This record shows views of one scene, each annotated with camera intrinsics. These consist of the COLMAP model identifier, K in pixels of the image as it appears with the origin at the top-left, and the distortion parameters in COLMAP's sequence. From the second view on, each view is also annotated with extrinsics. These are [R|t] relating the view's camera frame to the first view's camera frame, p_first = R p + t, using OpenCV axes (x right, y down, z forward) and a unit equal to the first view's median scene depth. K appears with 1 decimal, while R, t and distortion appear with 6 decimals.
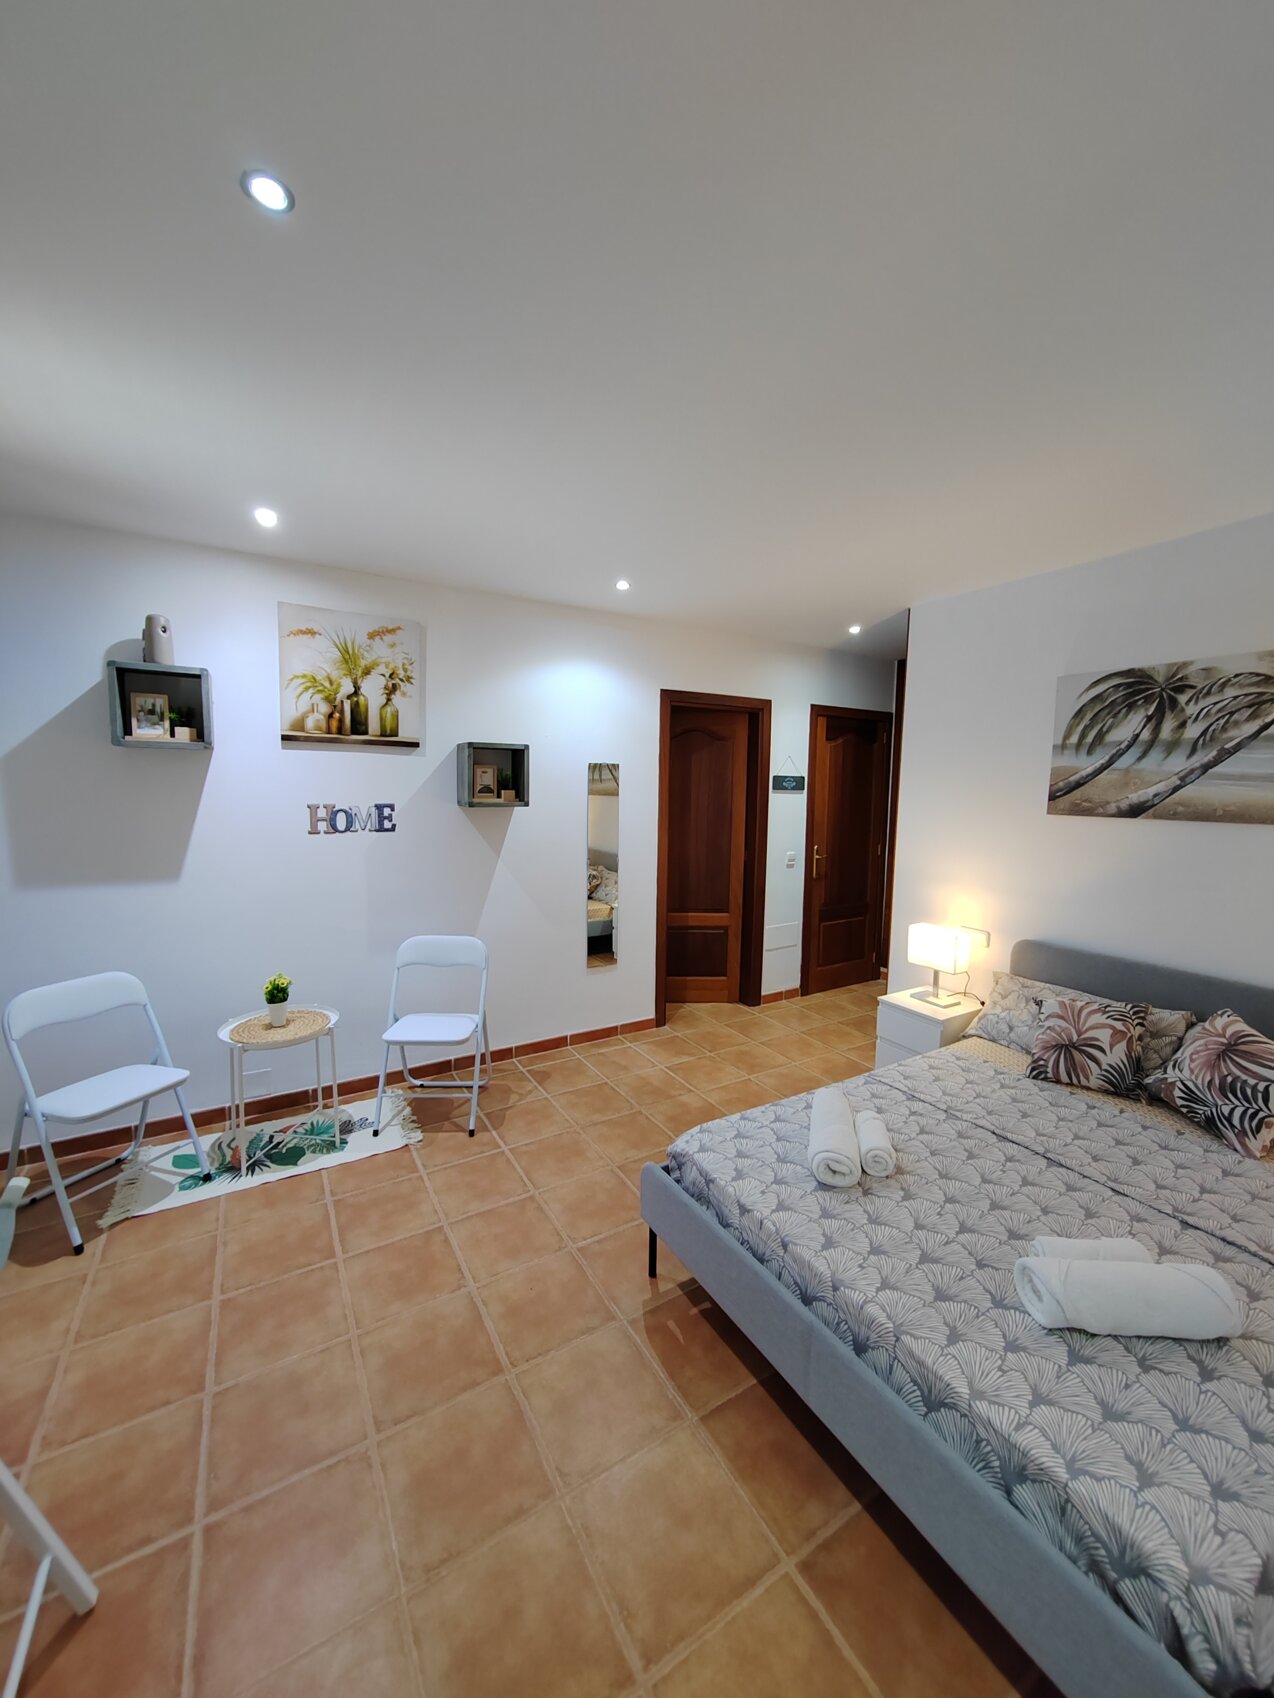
lens RADIAL K [[645.7, 0, 639.1], [0, 645.7, 843.5], [0, 0, 1]] dist [-0.009930, 0.004915]
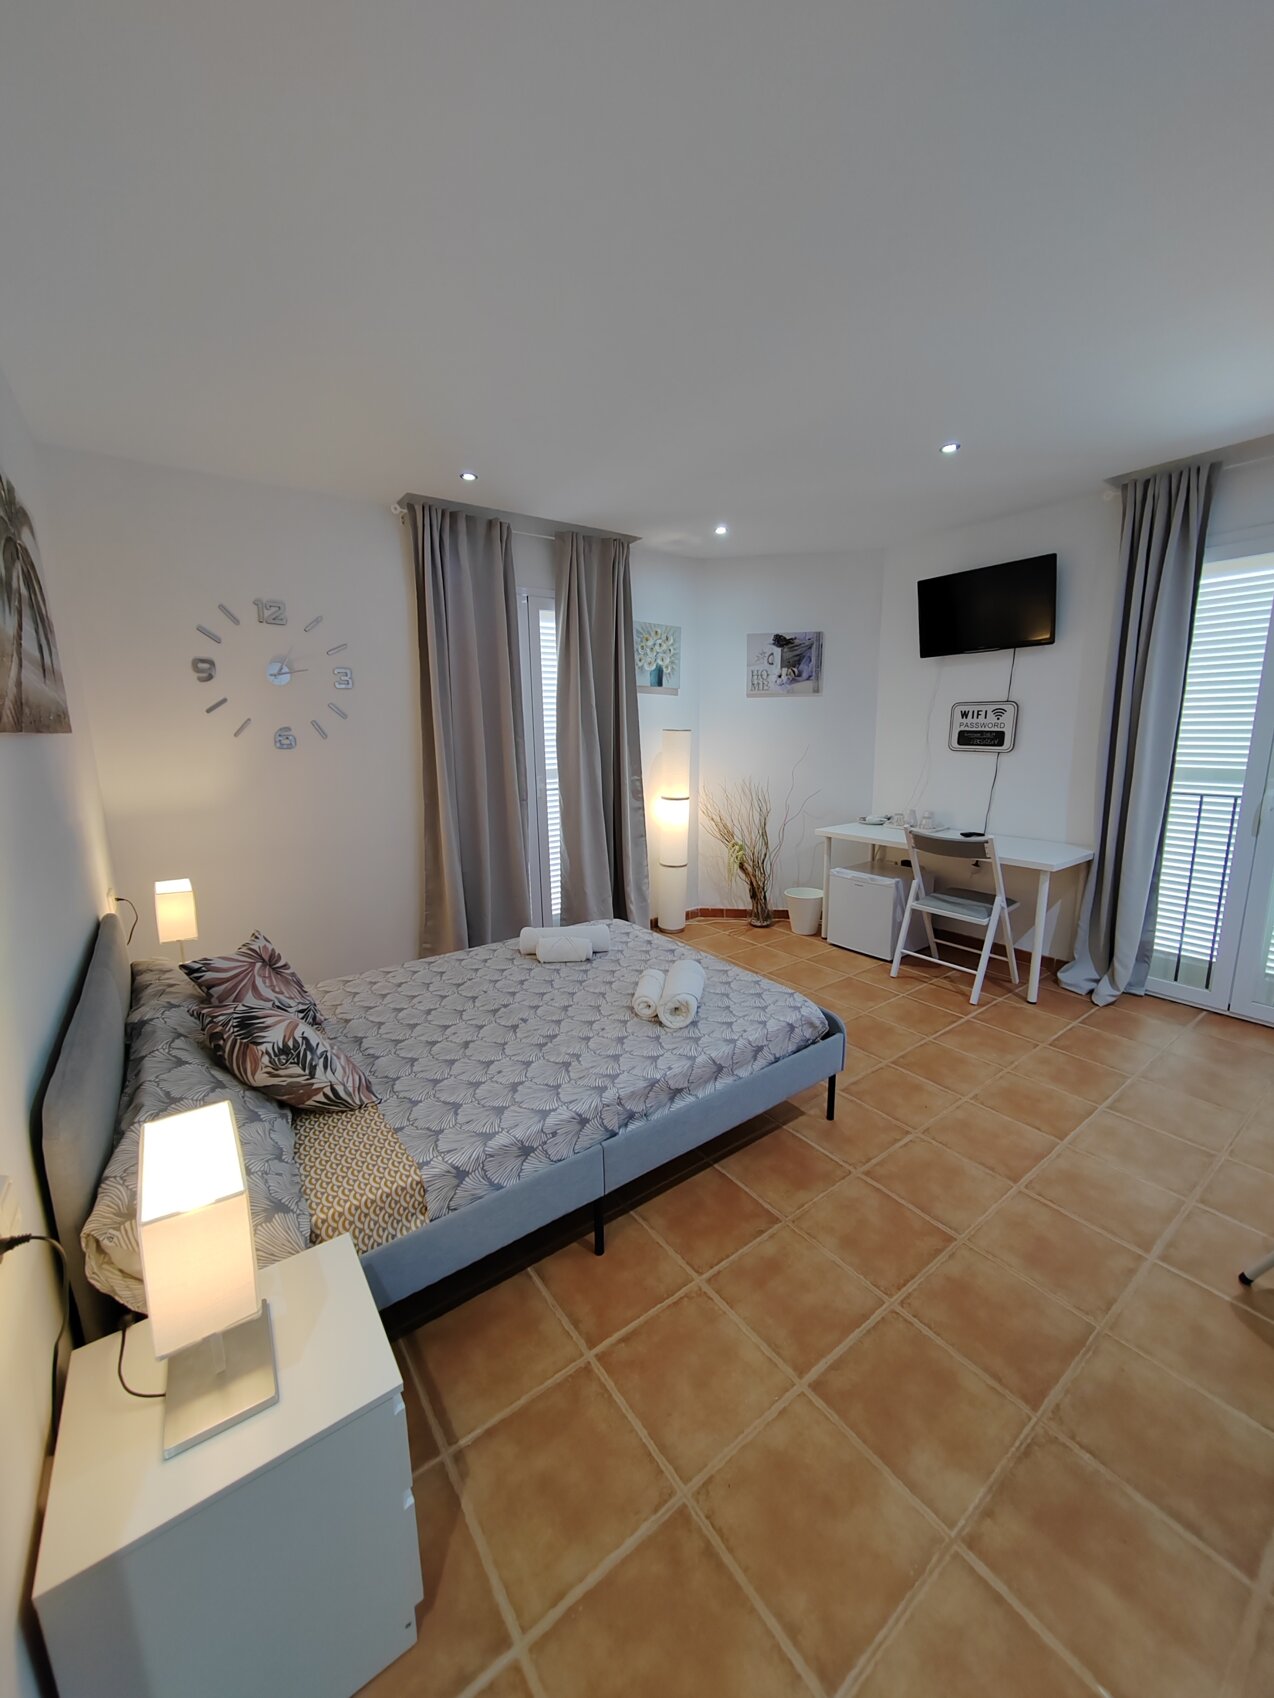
lens RADIAL K [[645.7, 0, 639.1], [0, 645.7, 843.5], [0, 0, 1]] dist [-0.009930, 0.004915]
pose [[-0.995896, 0.021282, -0.087962, 0.376979], [-0.003517, 0.962122, 0.272597, -0.098390], [0.090432, 0.271788, -0.958099, 1.613083]]
